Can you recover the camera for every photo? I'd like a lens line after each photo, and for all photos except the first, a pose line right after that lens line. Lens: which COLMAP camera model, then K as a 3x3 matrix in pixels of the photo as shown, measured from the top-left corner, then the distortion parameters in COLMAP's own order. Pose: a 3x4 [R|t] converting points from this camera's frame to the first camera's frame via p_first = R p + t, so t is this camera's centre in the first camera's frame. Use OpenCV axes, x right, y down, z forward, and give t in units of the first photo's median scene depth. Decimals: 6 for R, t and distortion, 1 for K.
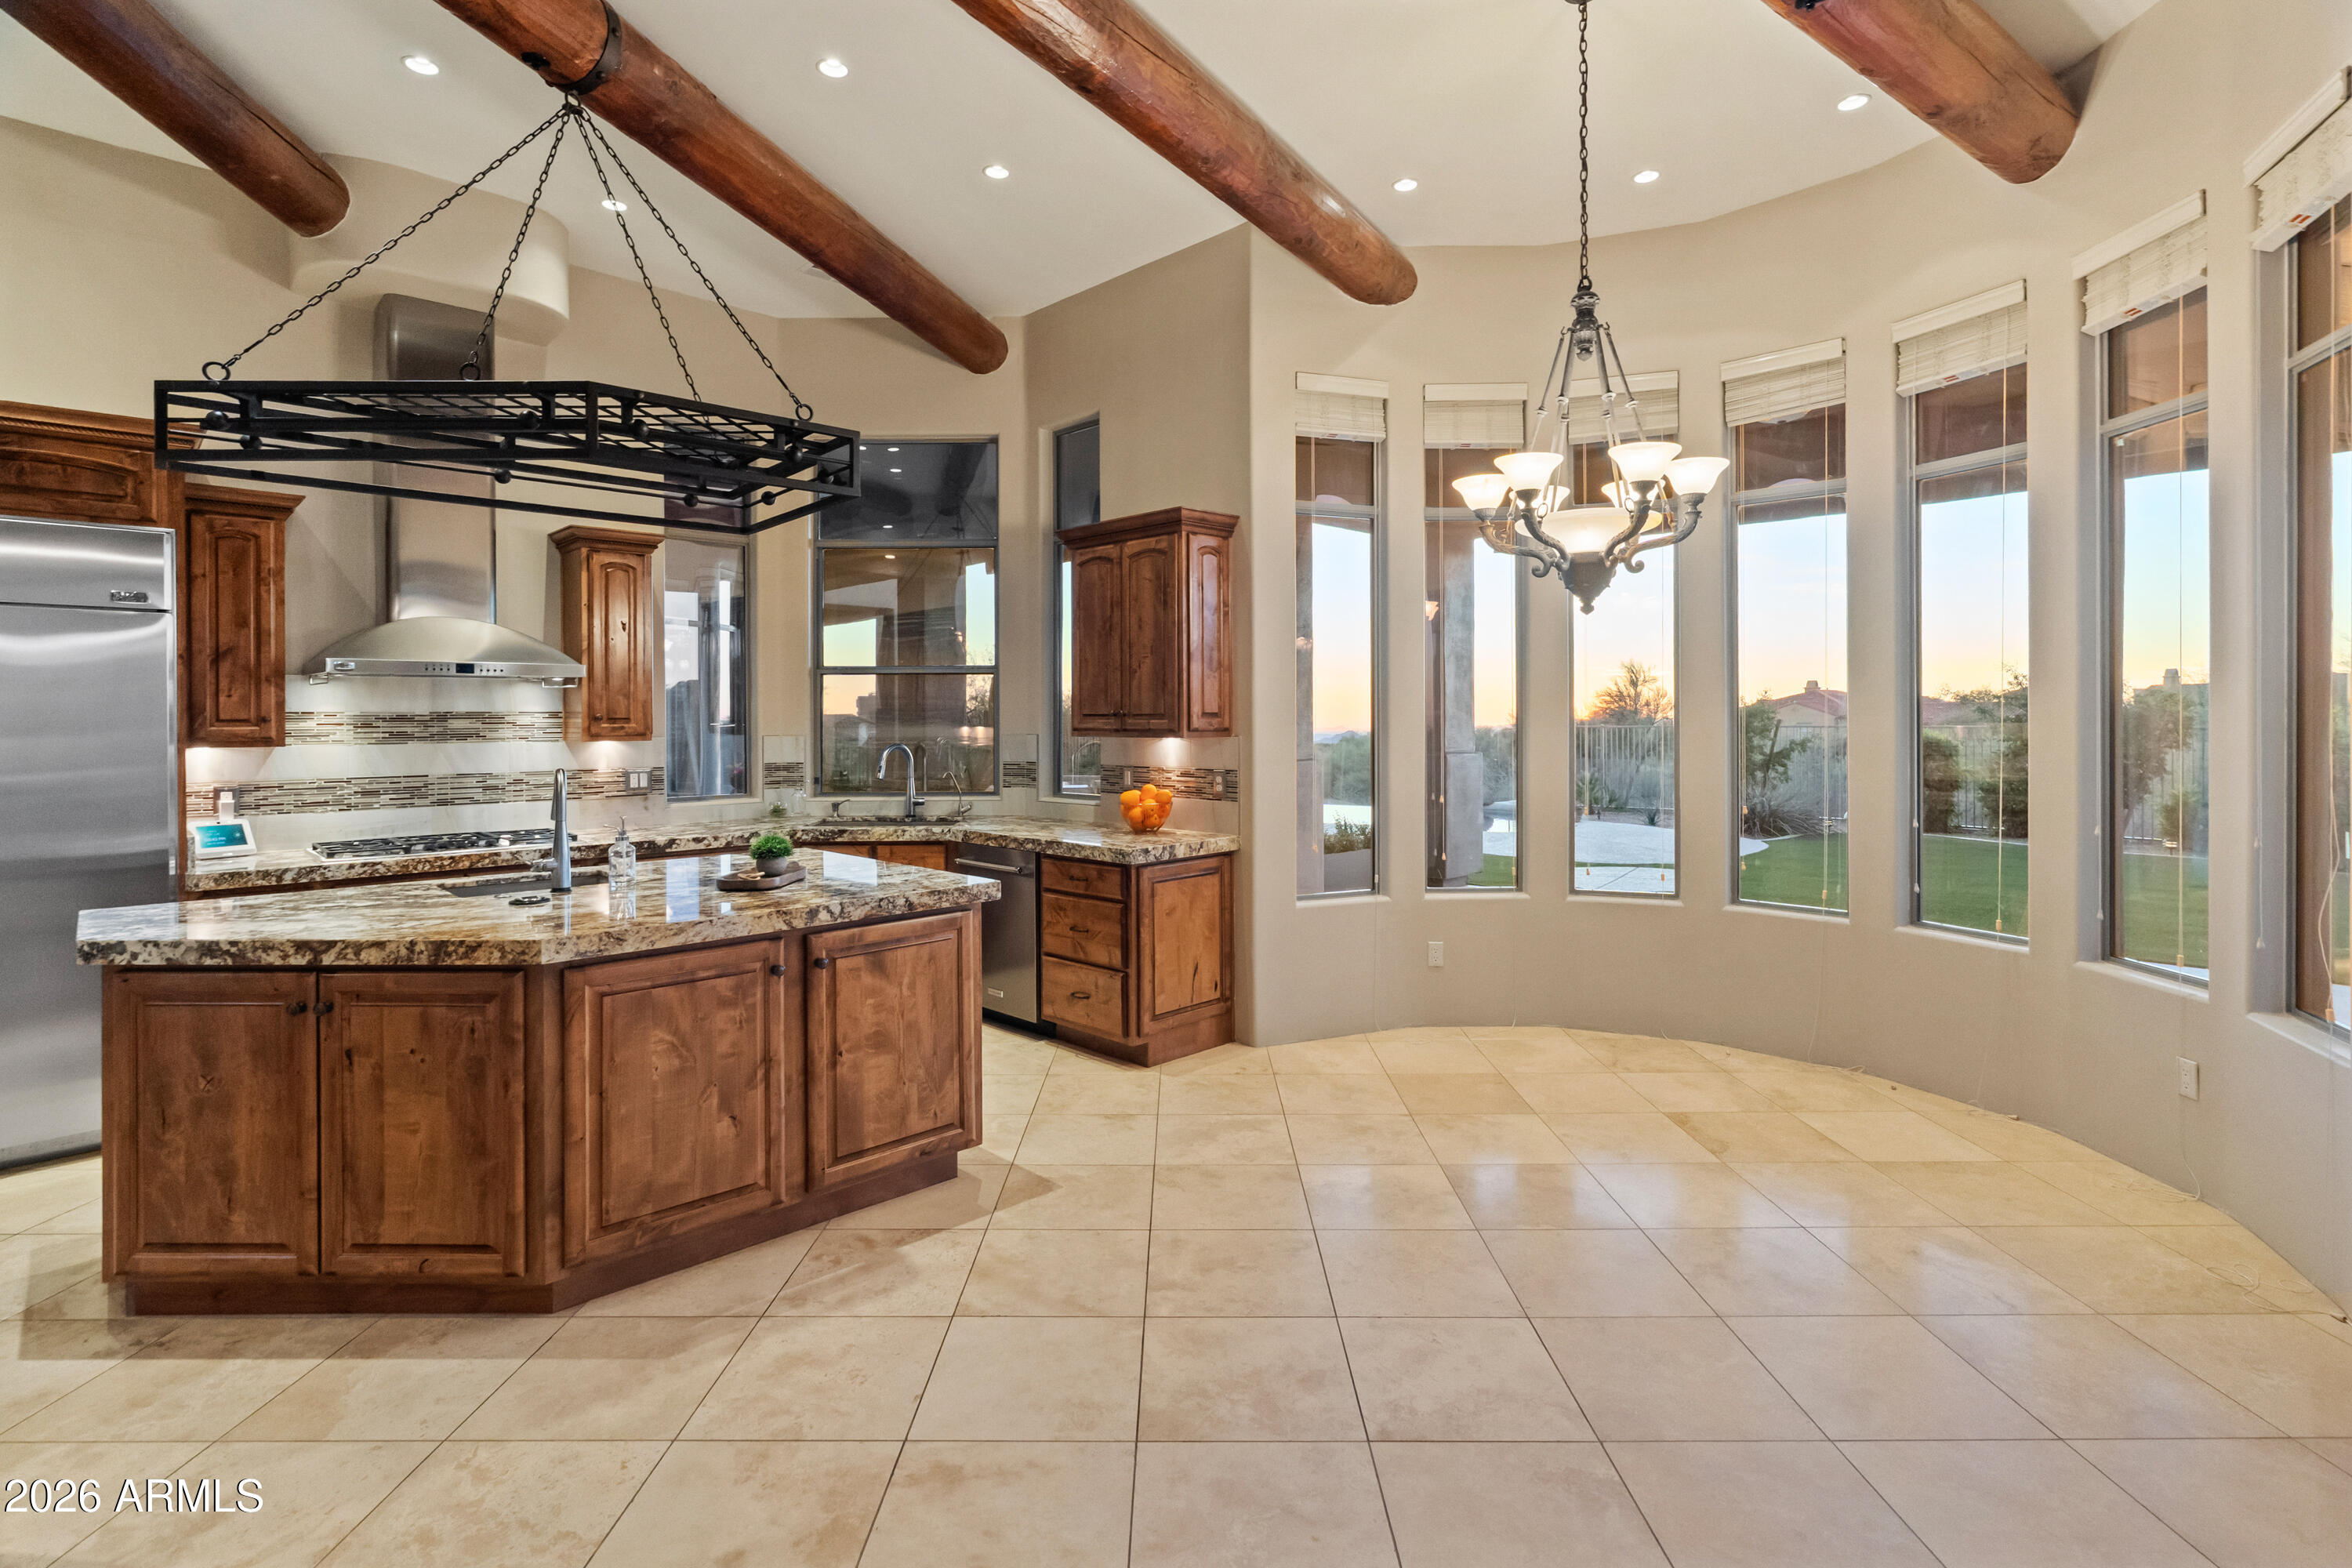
lens RADIAL K [[1113.0, 0, 1173.2], [0, 1113.0, 723.1], [0, 0, 1]] dist [-0.002195, 0.001226]
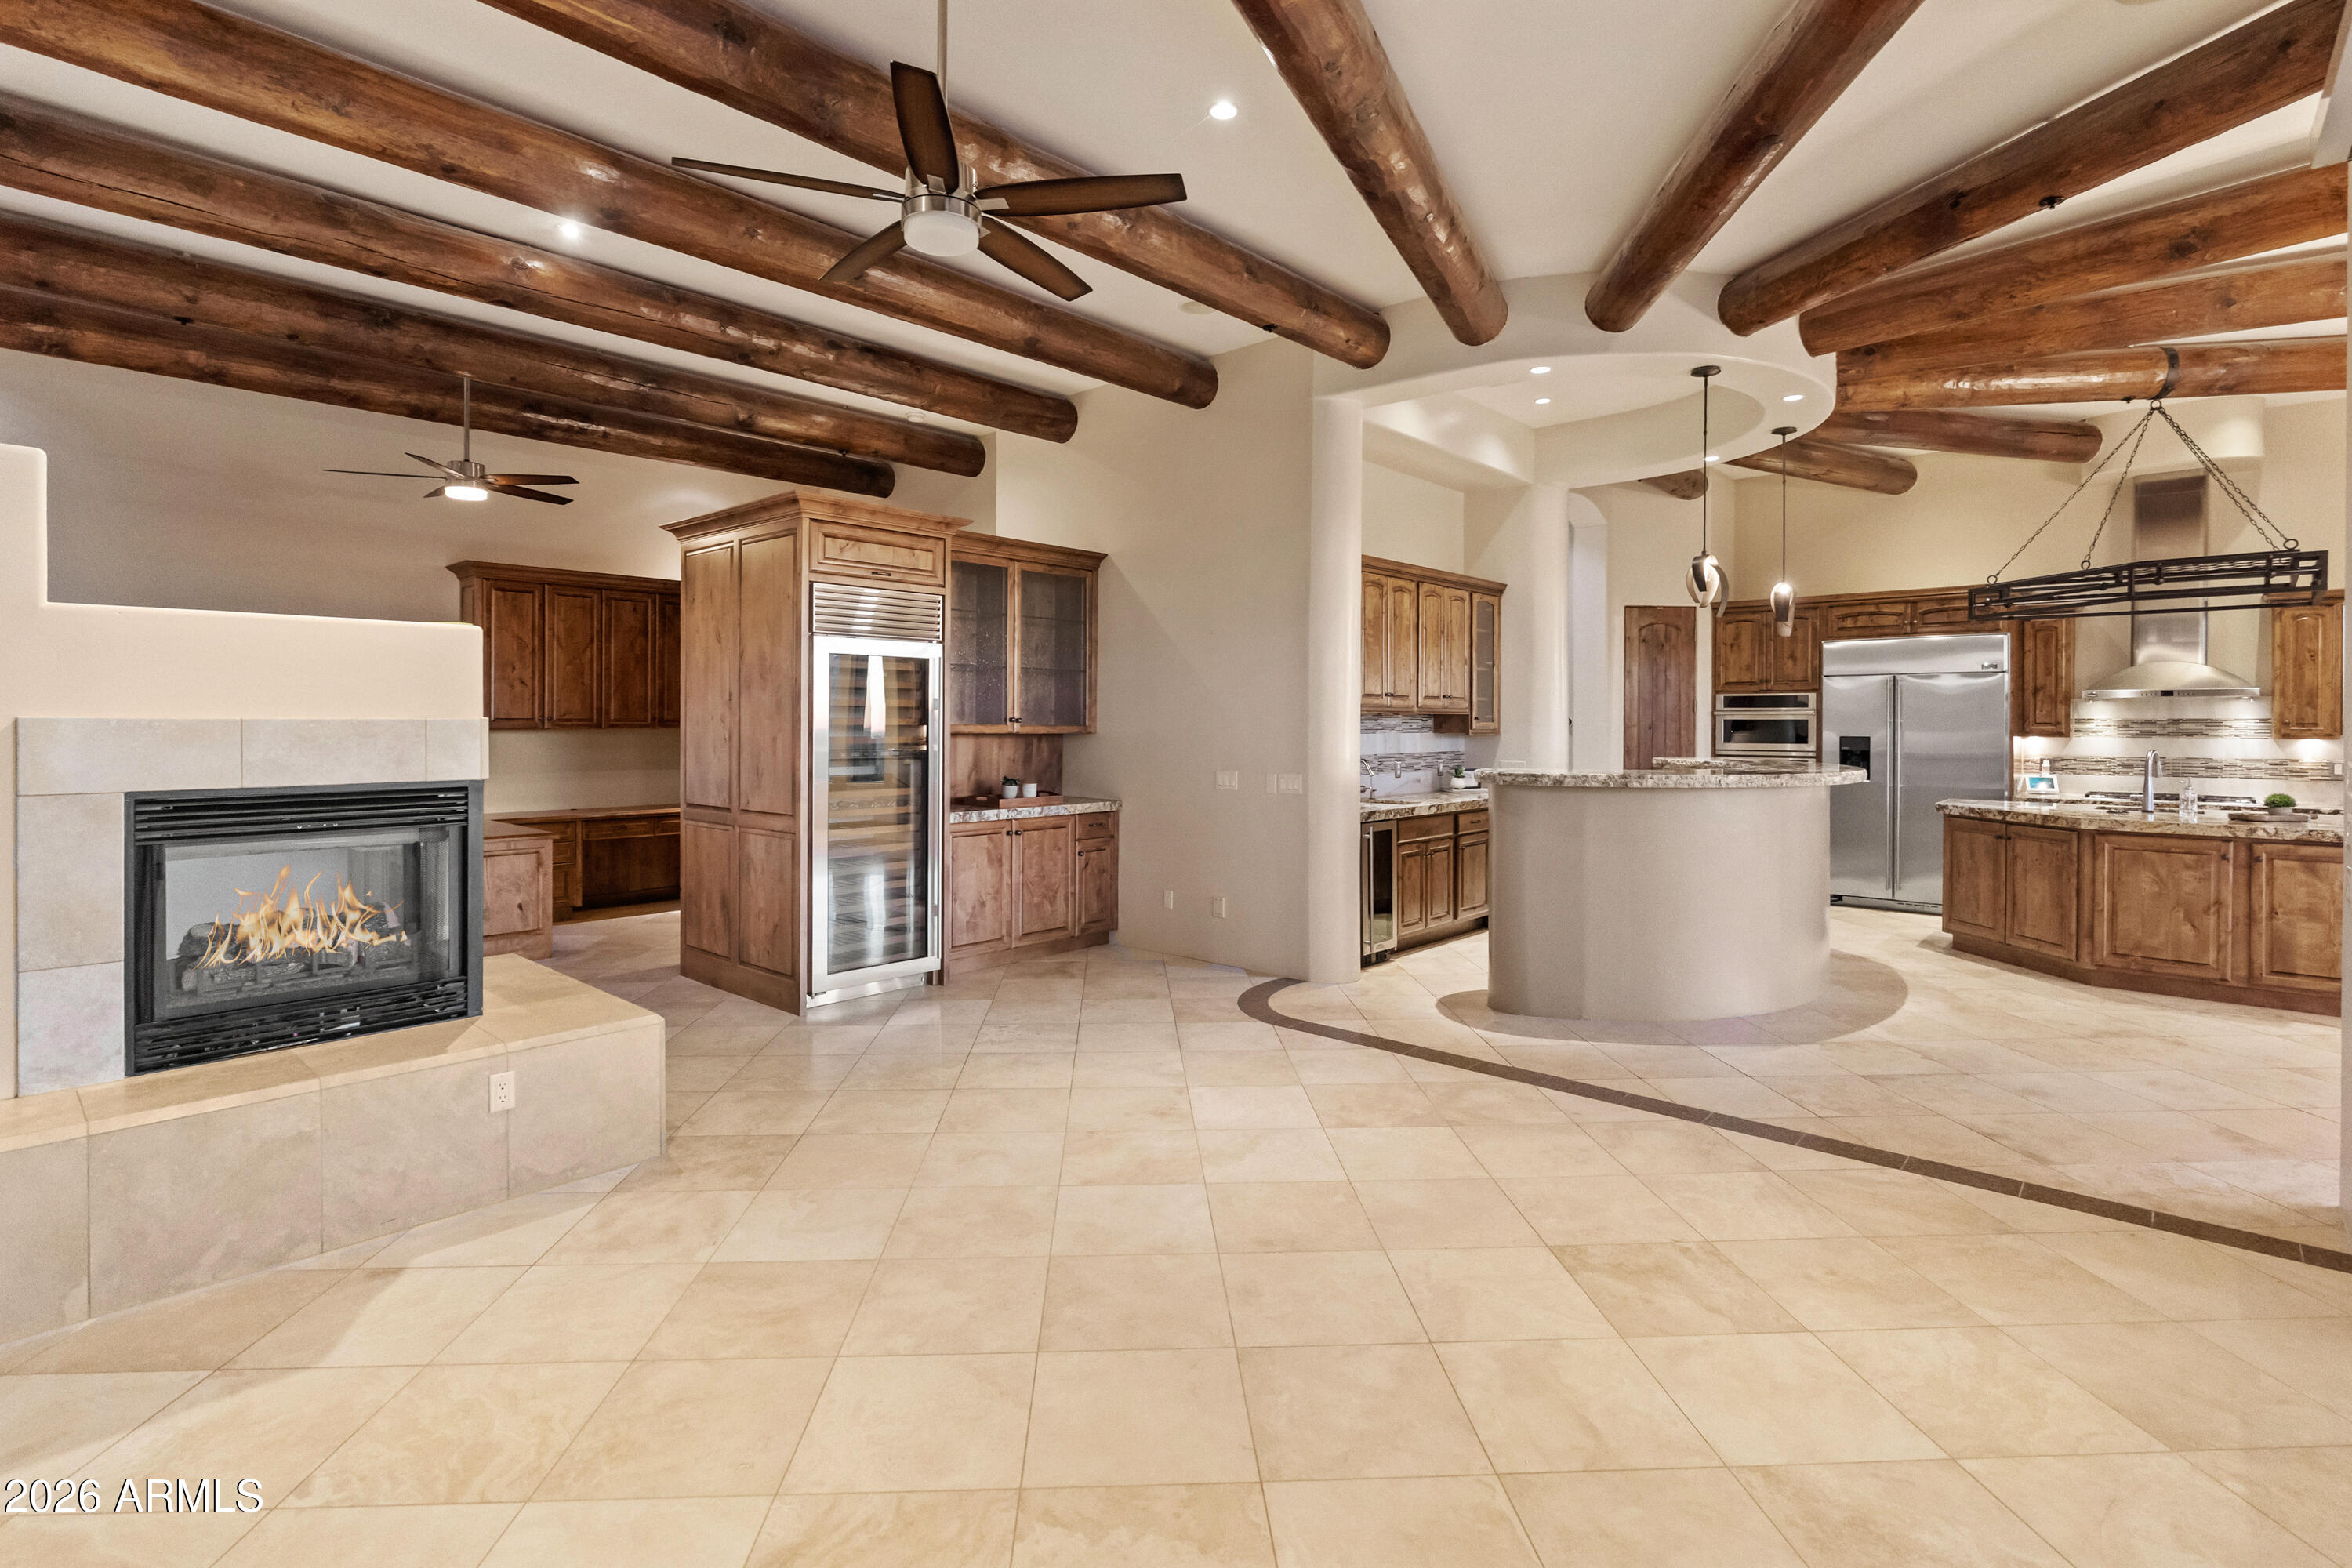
lens RADIAL K [[1113.0, 0, 1173.2], [0, 1113.0, 723.1], [0, 0, 1]] dist [-0.002195, 0.001226]
pose [[0.060341, 0.006771, -0.998155, 1.351743], [-0.007535, 0.999952, 0.006327, -0.004535], [0.998149, 0.007139, 0.060389, -0.859509]]
